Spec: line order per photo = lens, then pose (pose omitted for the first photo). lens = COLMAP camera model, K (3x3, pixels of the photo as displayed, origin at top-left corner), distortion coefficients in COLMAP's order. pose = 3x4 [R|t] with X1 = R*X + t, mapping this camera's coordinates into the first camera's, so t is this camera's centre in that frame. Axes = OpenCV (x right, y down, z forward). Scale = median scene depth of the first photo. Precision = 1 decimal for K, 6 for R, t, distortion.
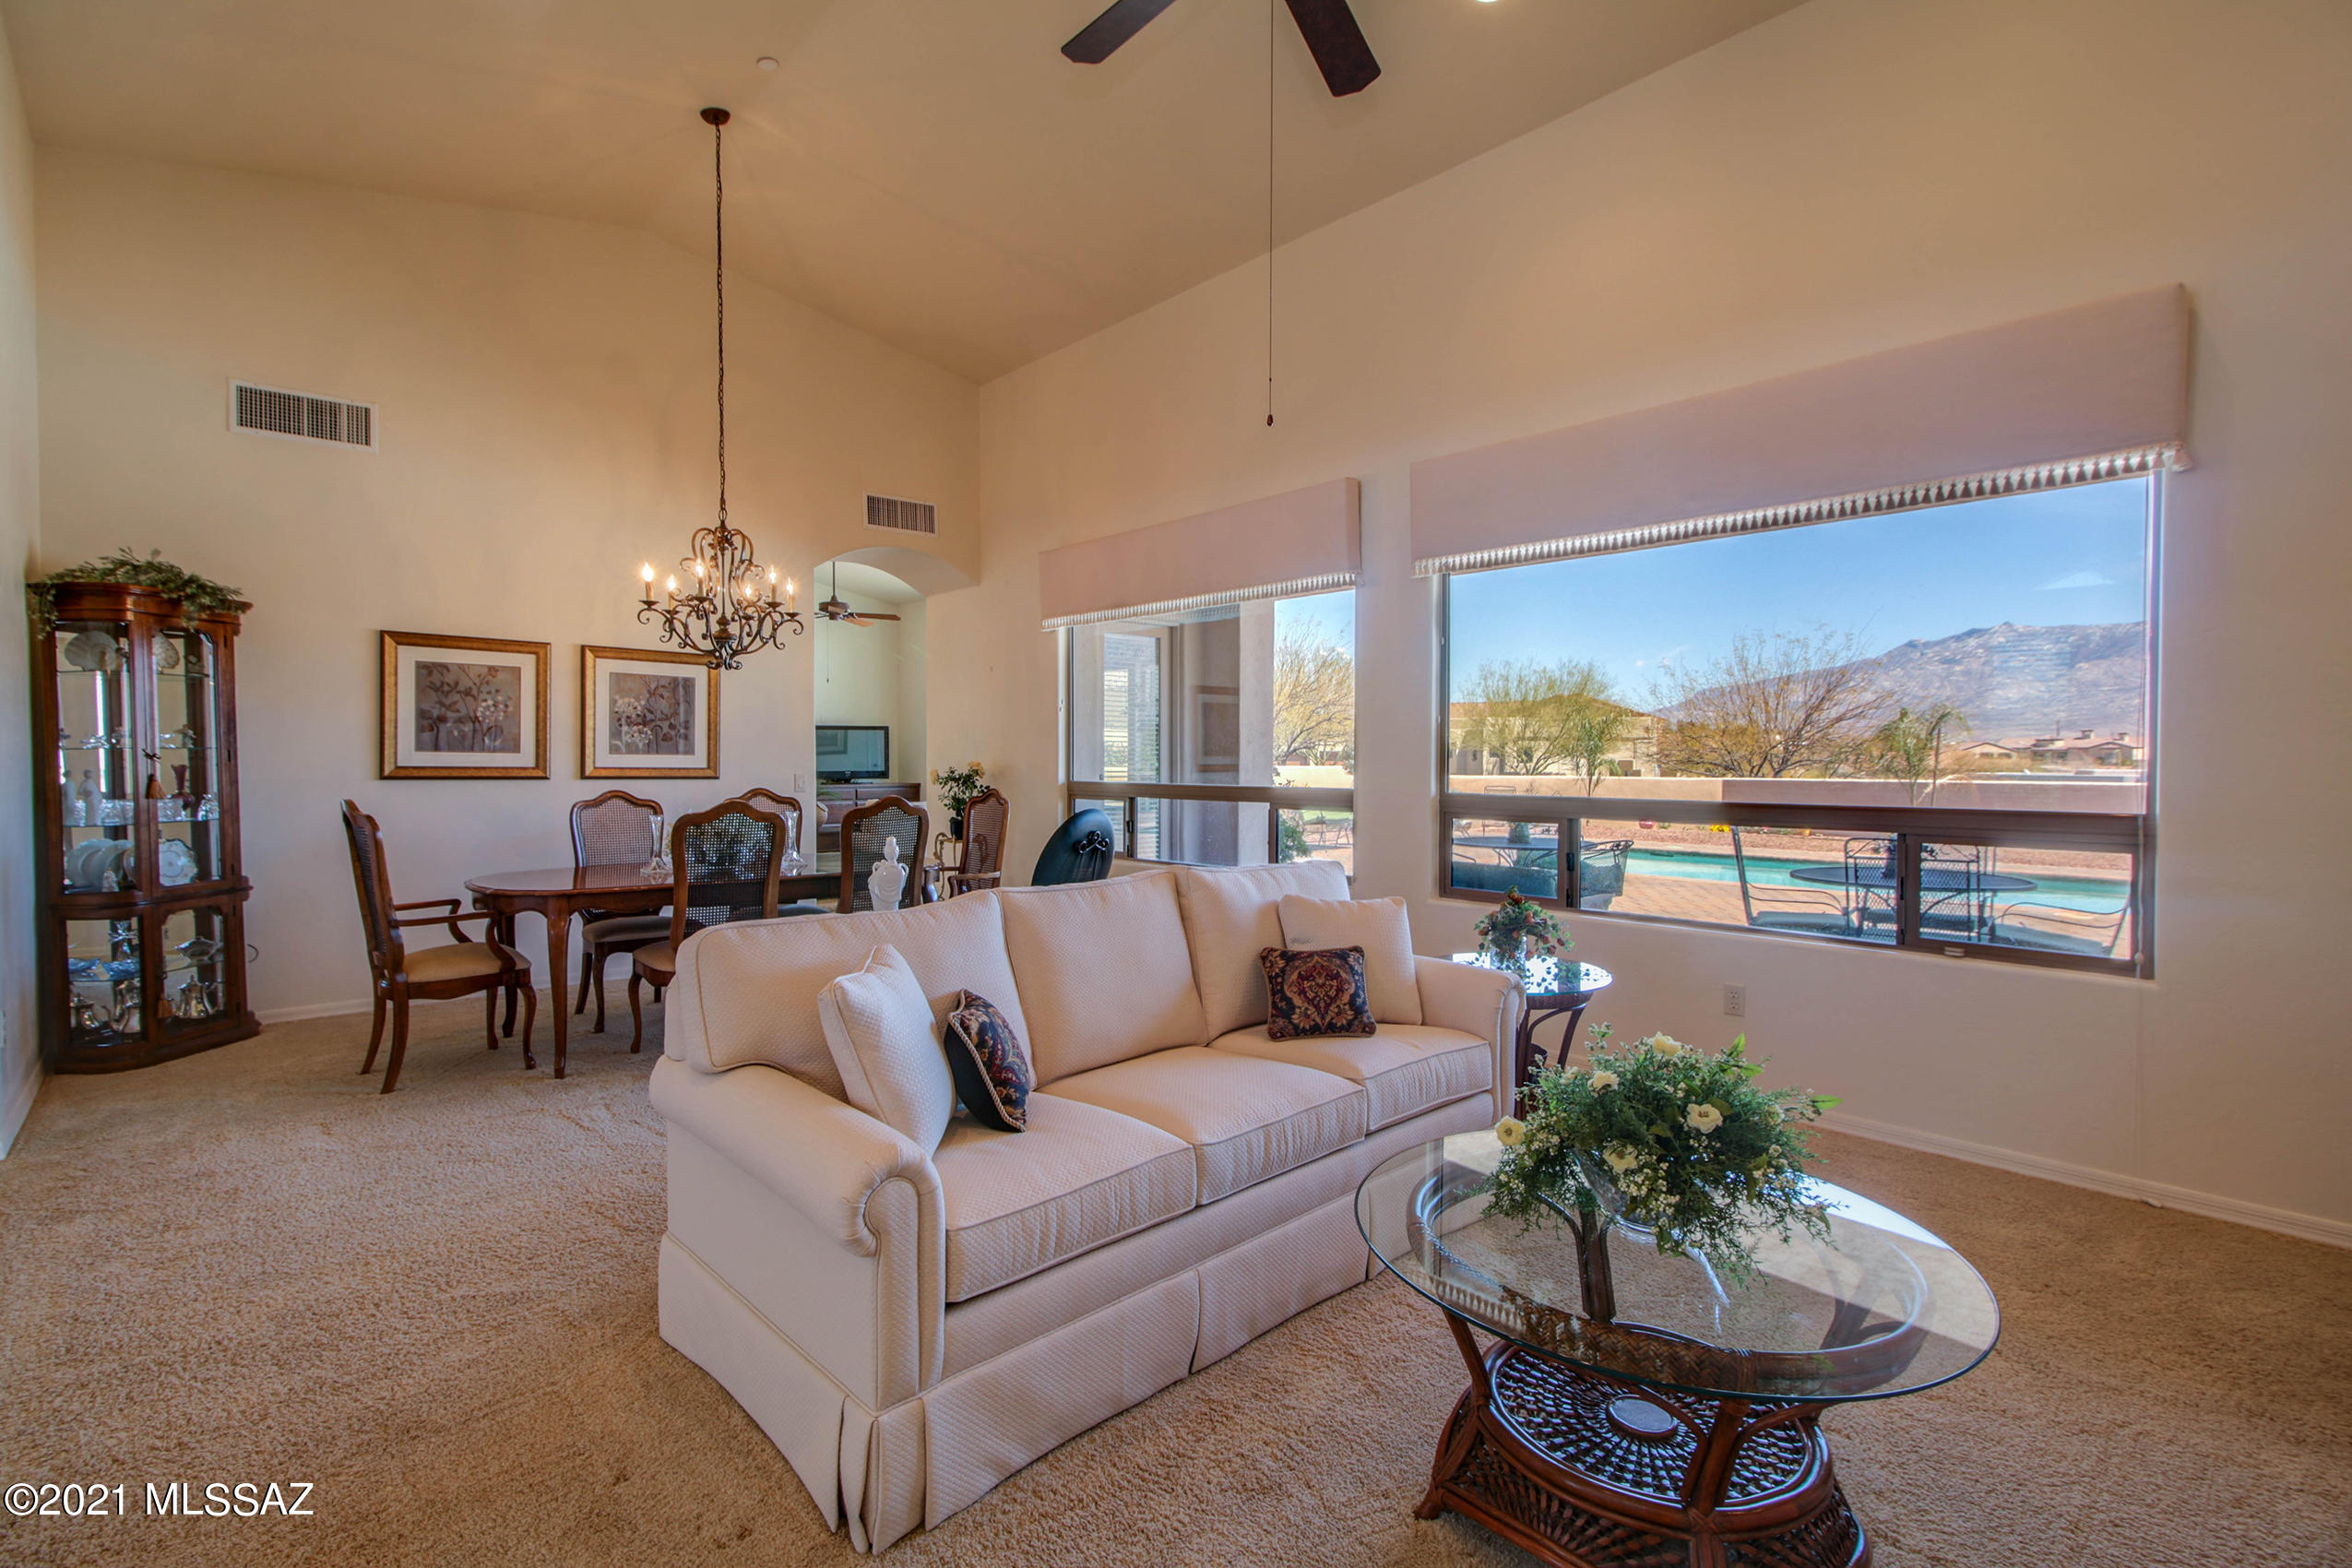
lens RADIAL K [[1078.1, 0, 1172.9], [0, 1078.1, 780.0], [0, 0, 1]] dist [0.036055, -0.019288]
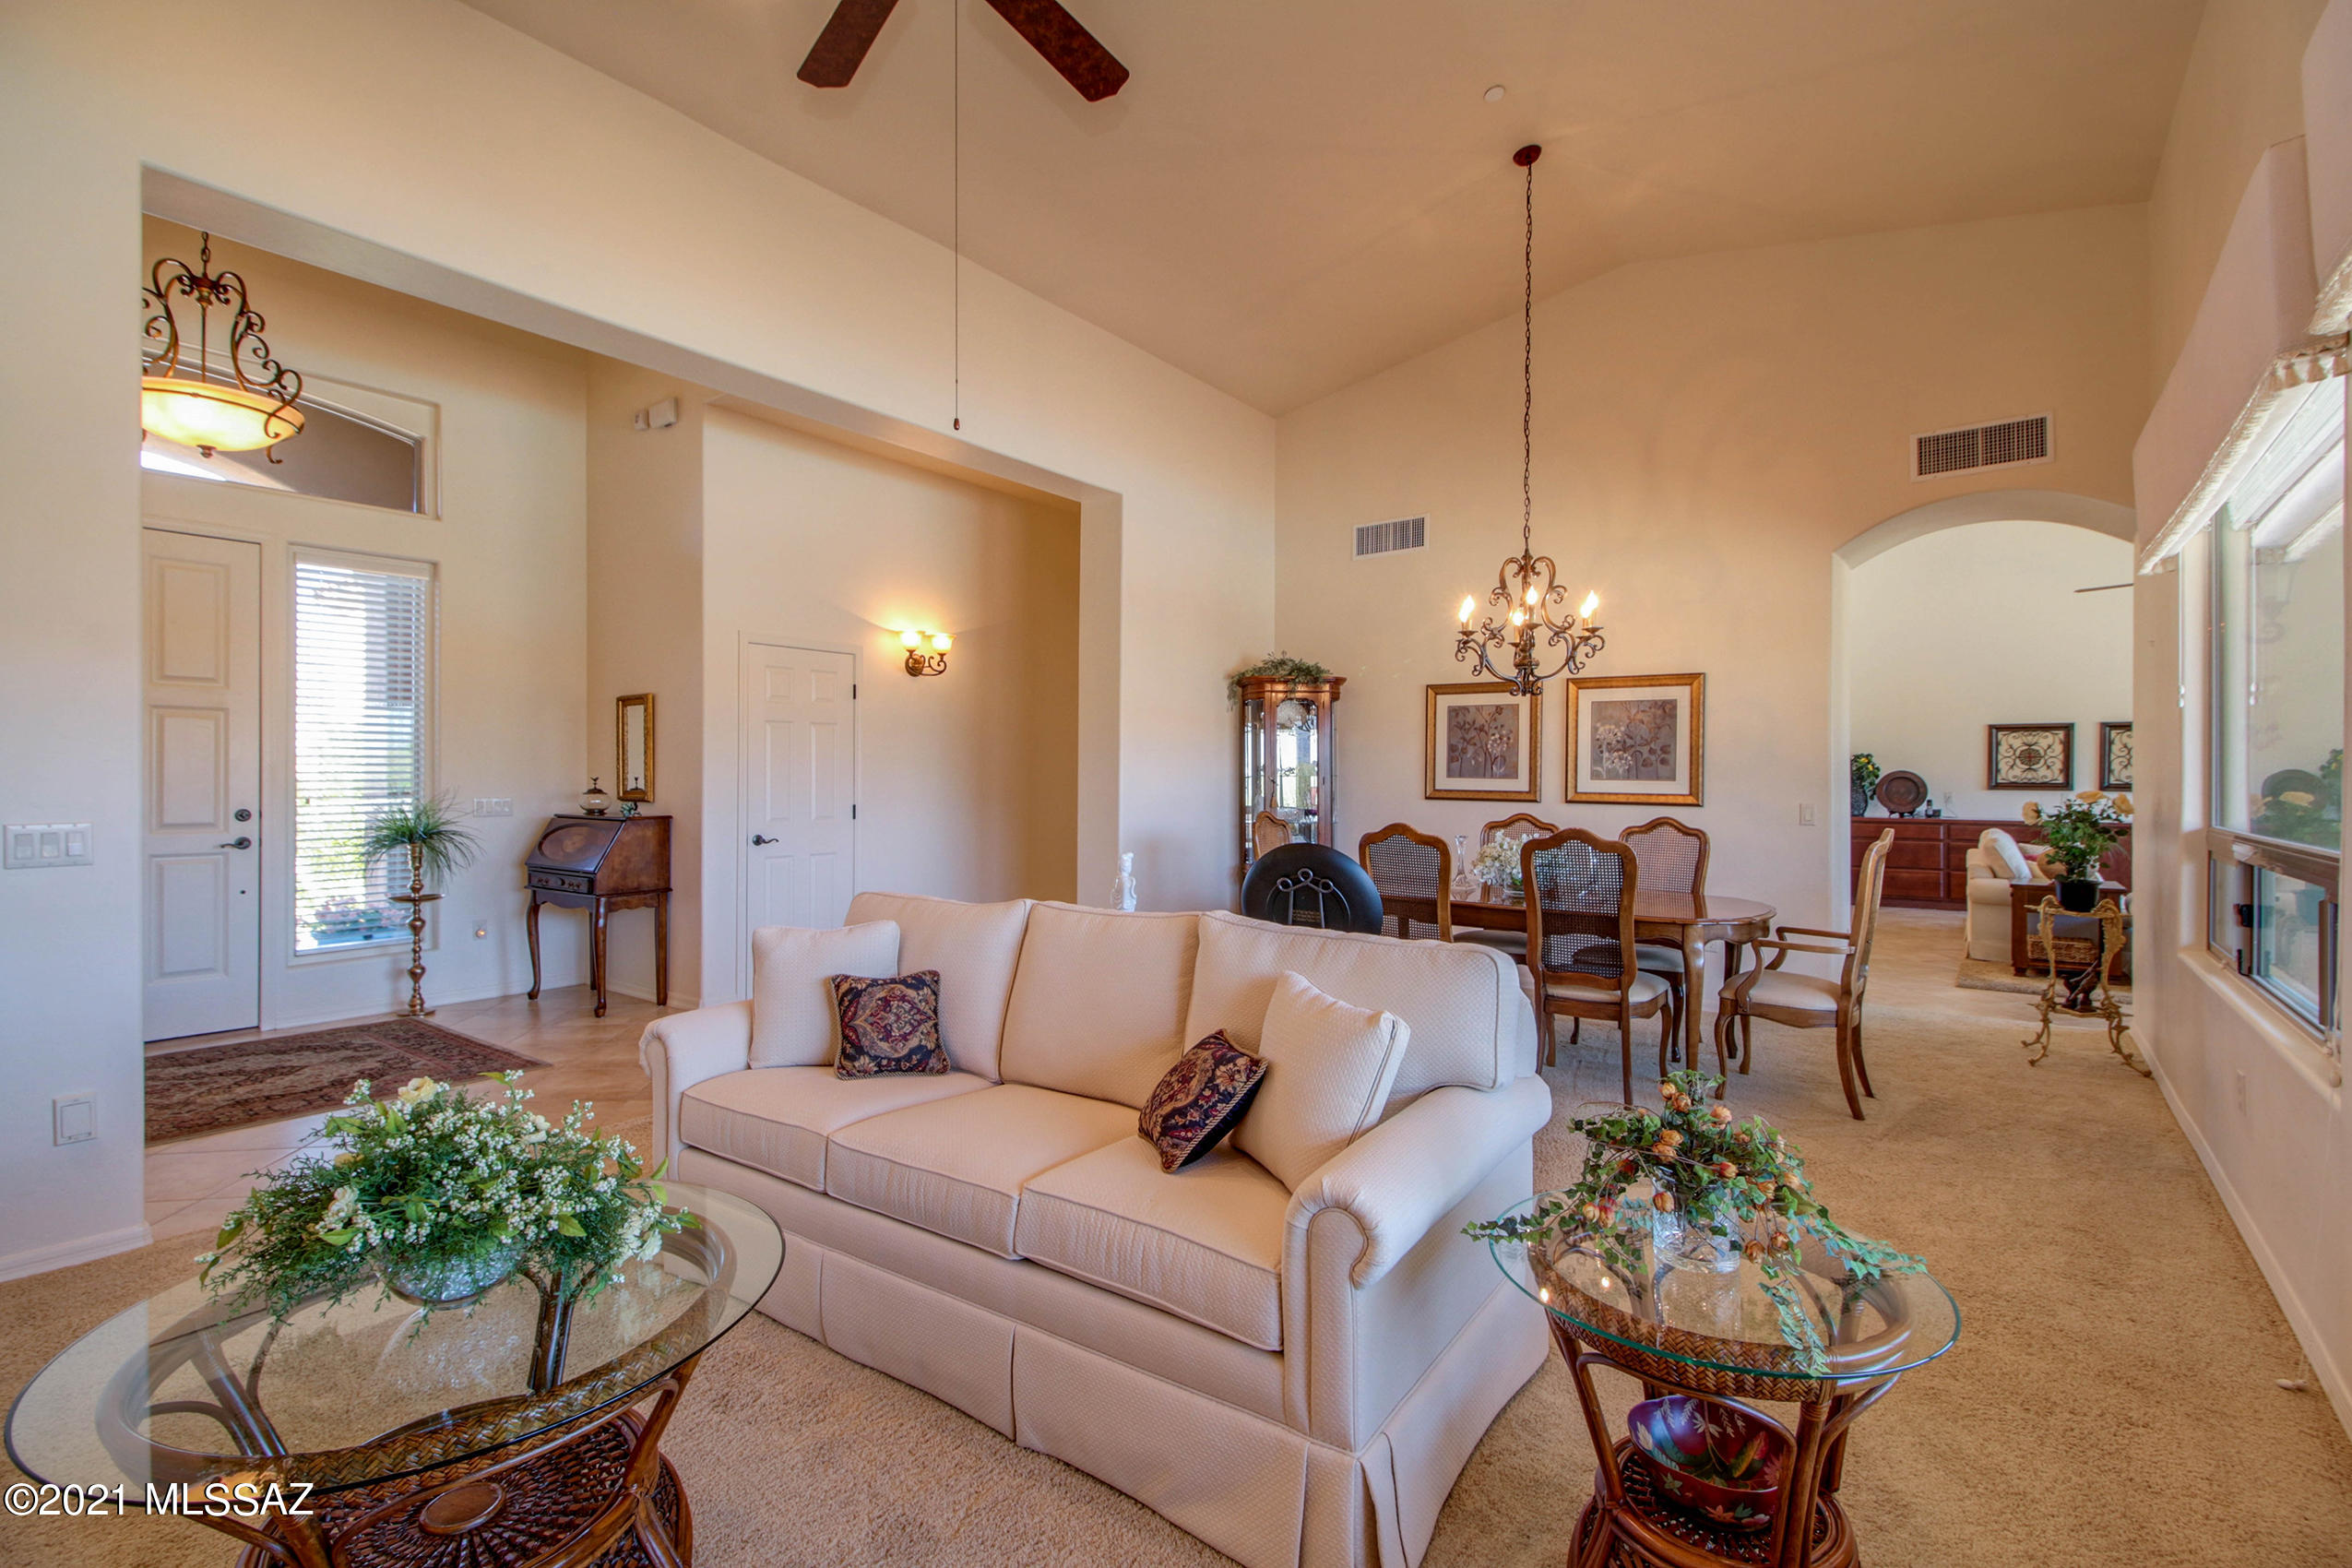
lens RADIAL K [[1078.1, 0, 1172.9], [0, 1078.1, 780.0], [0, 0, 1]] dist [0.036055, -0.019288]
pose [[0.192612, 0.003752, -0.981268, 0.433352], [-0.022324, 0.999751, -0.000559, -0.014322], [0.981021, 0.022013, 0.192648, 0.410416]]
